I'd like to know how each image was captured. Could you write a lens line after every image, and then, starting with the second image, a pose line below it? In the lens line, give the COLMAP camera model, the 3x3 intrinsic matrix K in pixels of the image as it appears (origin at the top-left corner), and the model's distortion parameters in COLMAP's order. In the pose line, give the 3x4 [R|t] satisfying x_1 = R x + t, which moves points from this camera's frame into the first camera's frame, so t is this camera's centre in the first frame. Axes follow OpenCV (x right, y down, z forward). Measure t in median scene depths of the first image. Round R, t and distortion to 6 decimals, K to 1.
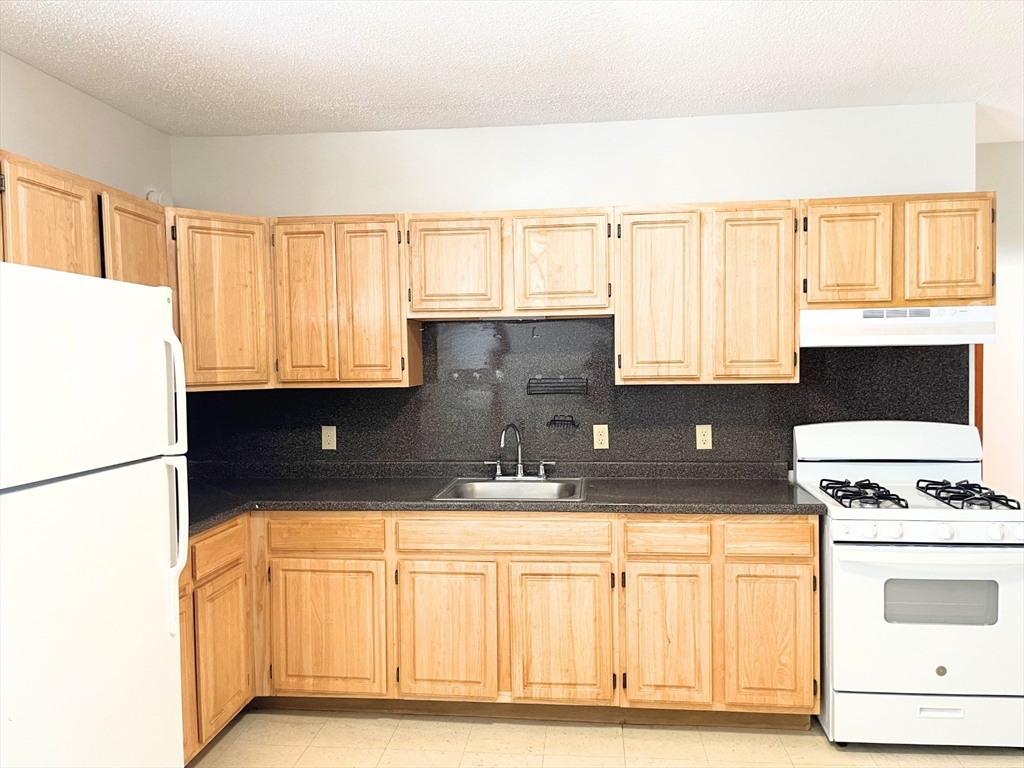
lens RADIAL K [[770.5, 0, 505.2], [0, 770.5, 387.9], [0, 0, 1]] dist [0.061099, -0.069795]
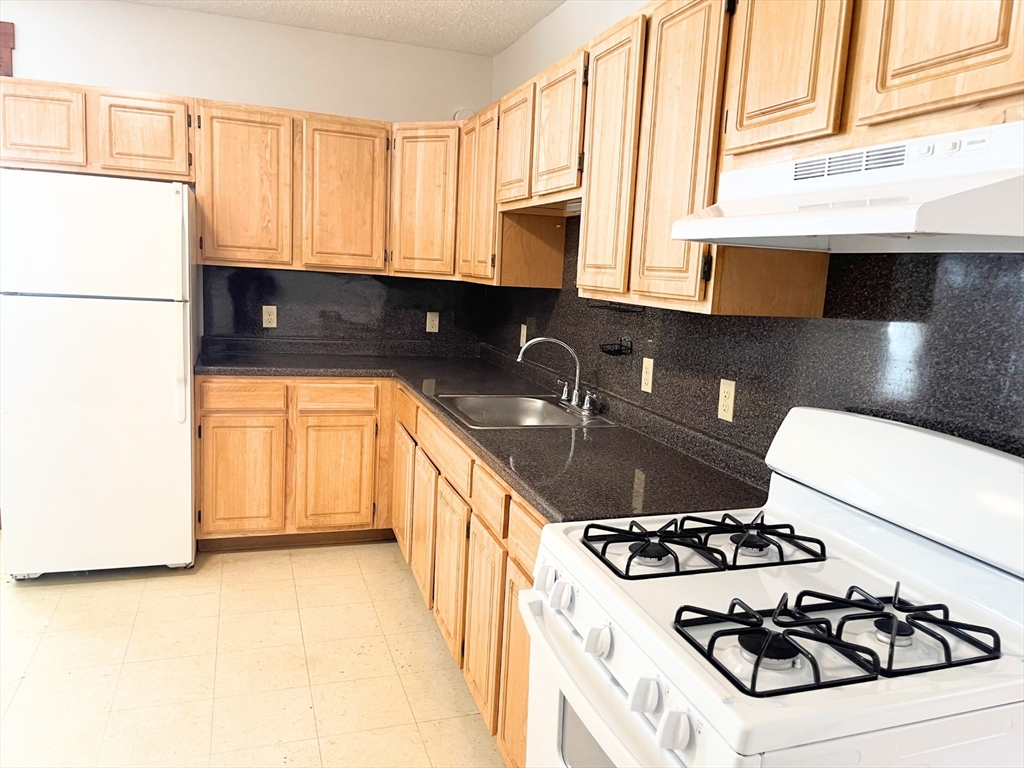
lens RADIAL K [[770.5, 0, 526.2], [0, 770.5, 393.9], [0, 0, 1]] dist [0.061099, -0.069795]
pose [[0.418178, 0.183299, -0.889679, 0.796532], [-0.097643, 0.982824, 0.156595, -0.023130], [0.903102, 0.021386, 0.428894, 0.651657]]
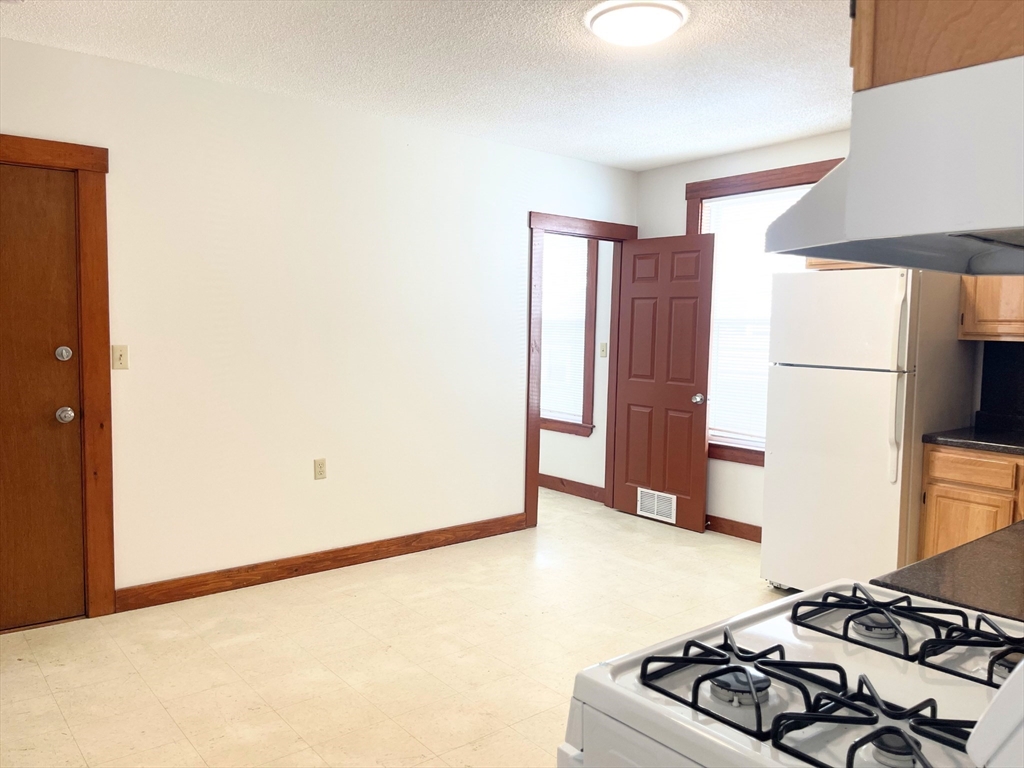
lens RADIAL K [[770.5, 0, 511.0], [0, 770.5, 374.5], [0, 0, 1]] dist [0.061099, -0.069795]
pose [[-0.706487, 0.053298, -0.705716, 0.862889], [-0.031008, 0.993872, 0.106102, -0.036227], [0.707046, 0.096843, -0.700505, 1.055639]]
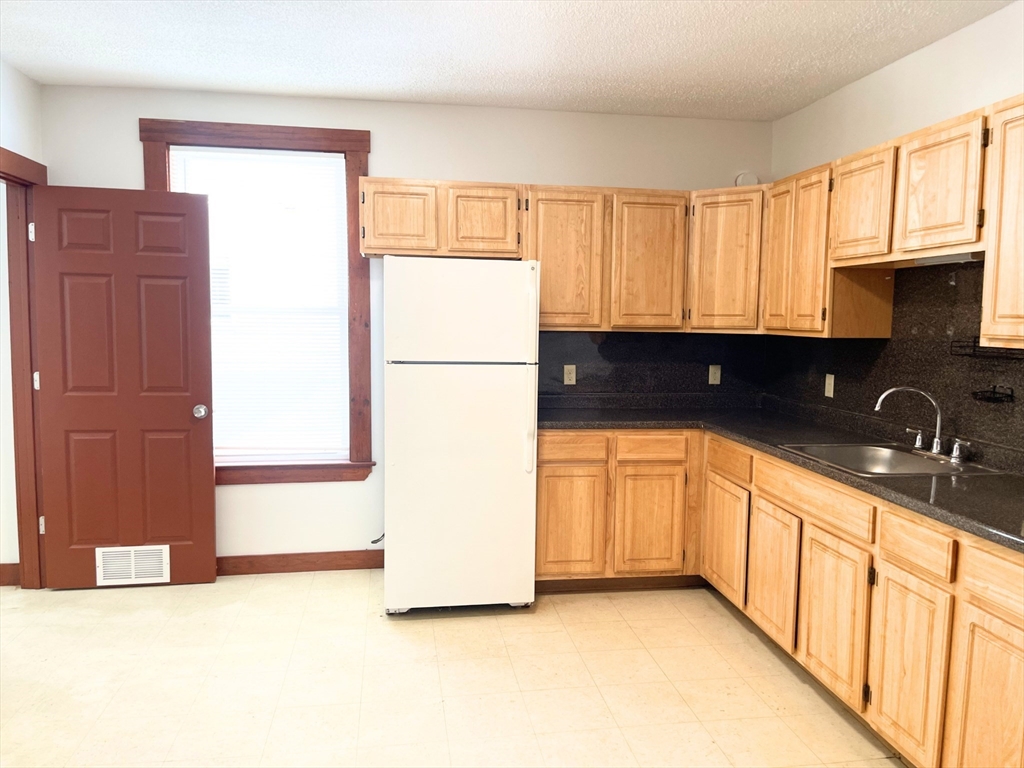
lens RADIAL K [[770.5, 0, 530.0], [0, 770.5, 394.1], [0, 0, 1]] dist [0.061099, -0.069795]
pose [[0.258668, 0.115674, -0.959015, 0.768735], [-0.055111, 0.992954, 0.104903, -0.013163], [0.964393, 0.025717, 0.263220, 0.386557]]
